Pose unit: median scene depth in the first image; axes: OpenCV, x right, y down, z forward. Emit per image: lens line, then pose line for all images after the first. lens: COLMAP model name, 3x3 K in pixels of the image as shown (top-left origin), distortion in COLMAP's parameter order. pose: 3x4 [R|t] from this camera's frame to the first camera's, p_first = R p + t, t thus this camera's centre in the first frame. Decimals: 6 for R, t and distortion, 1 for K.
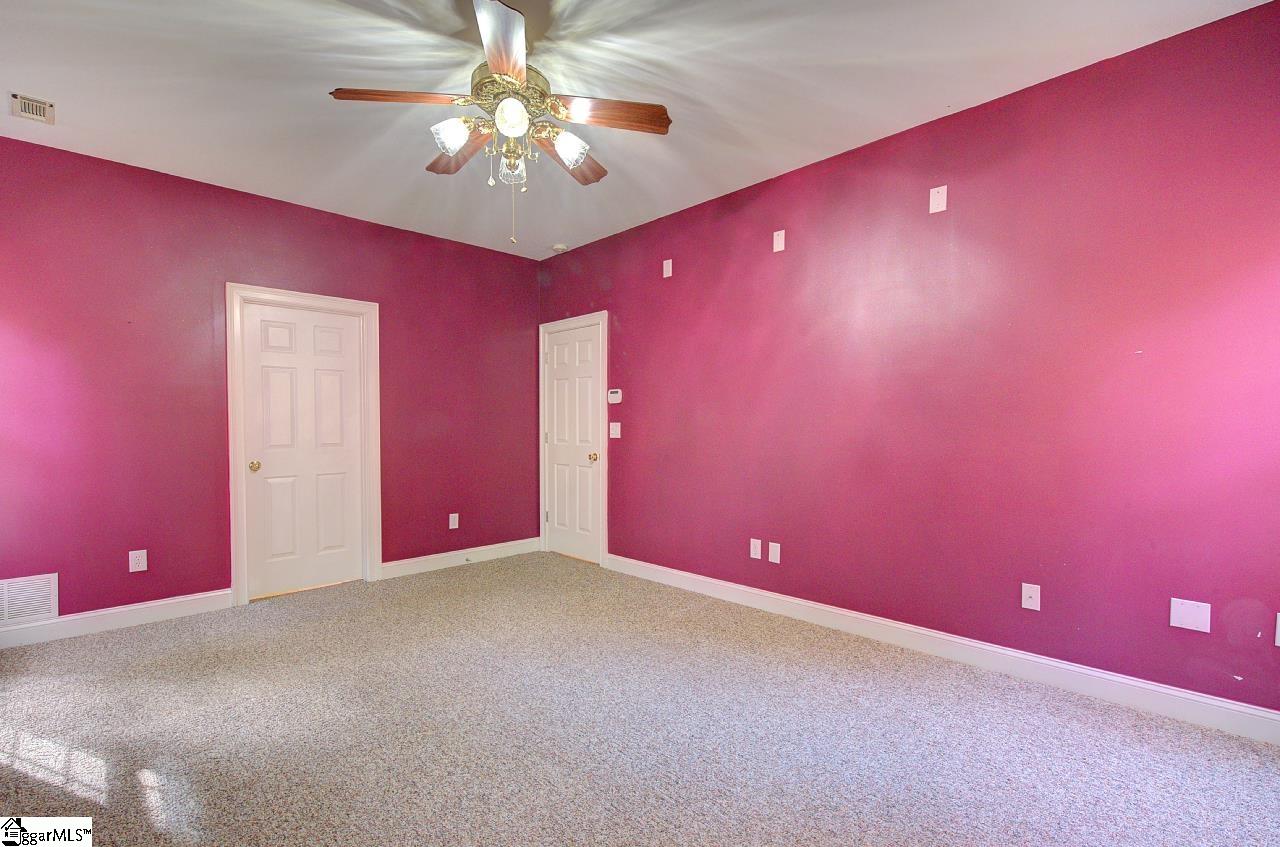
lens RADIAL K [[567.1, 0, 645.5], [0, 567.1, 436.4], [0, 0, 1]] dist [-0.001469, 0.000635]
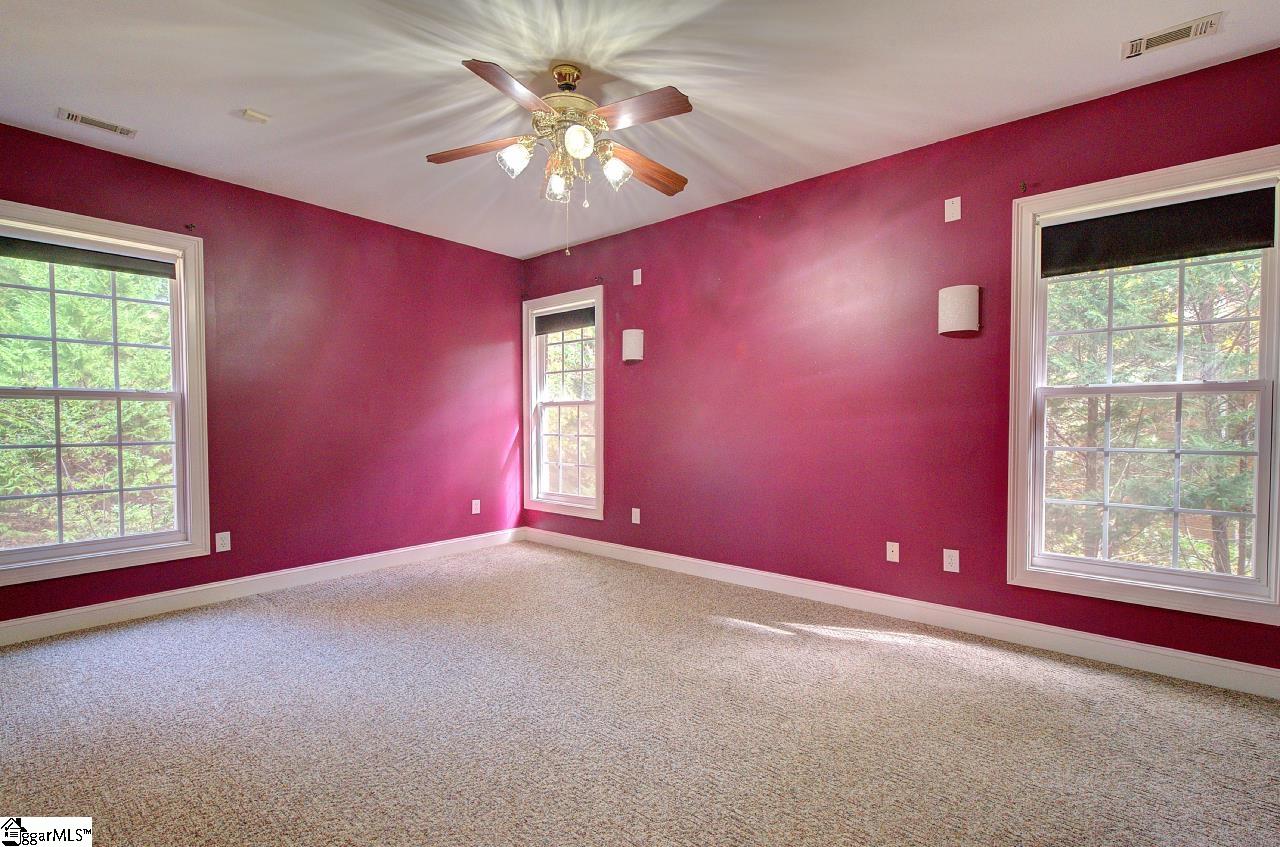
lens RADIAL K [[592.0, 0, 660.7], [0, 592.0, 438.3], [0, 0, 1]] dist [-0.000907, 0.000158]
pose [[-0.993130, 0.007792, -0.116758, -0.170671], [0.001432, 0.998515, 0.054456, -0.027018], [0.117008, 0.053915, -0.991666, 1.364722]]
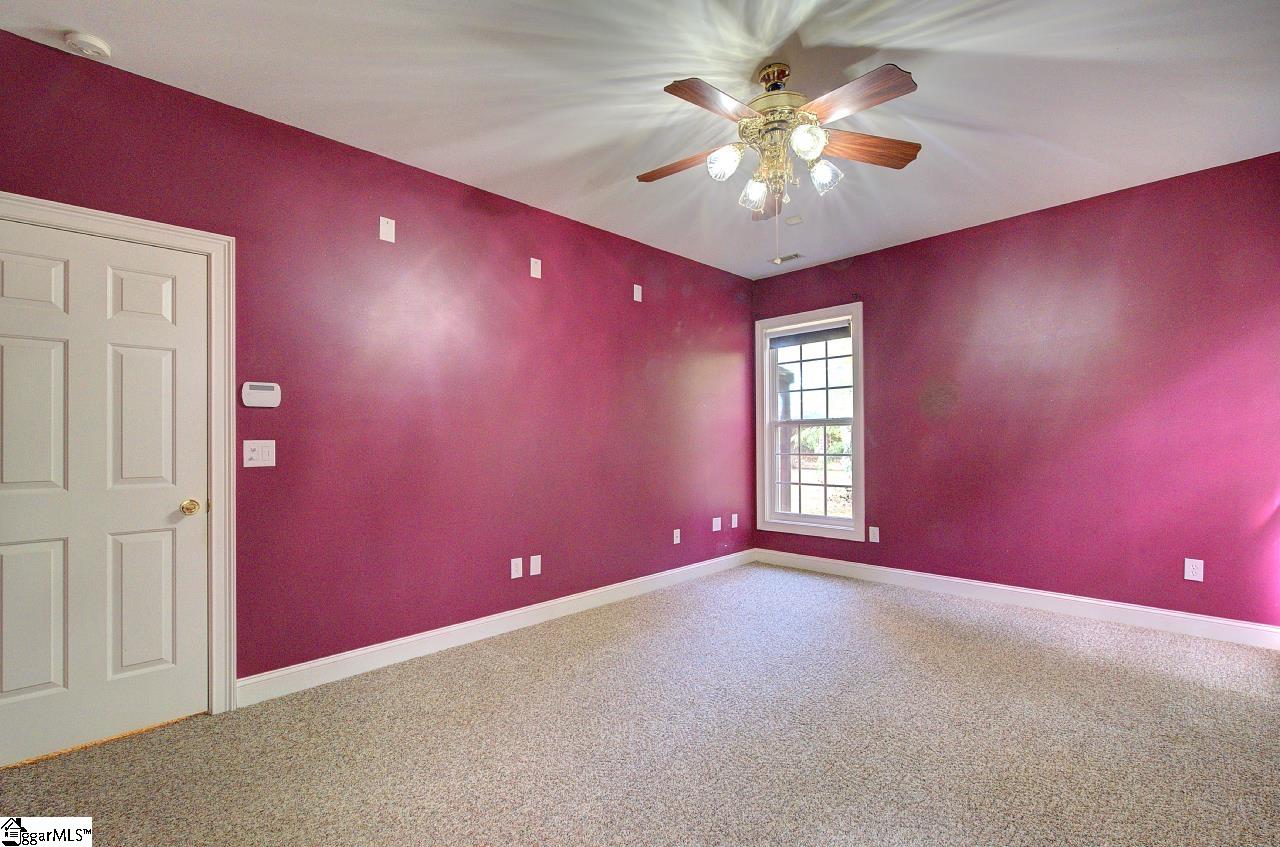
lens RADIAL K [[567.1, 0, 645.5], [0, 567.1, 436.4], [0, 0, 1]] dist [-0.001469, 0.000635]
pose [[0.006833, 0.007532, 0.999948, -0.791456], [0.028567, 0.999562, -0.007724, -0.015841], [-0.999569, 0.028618, 0.006615, 0.769330]]
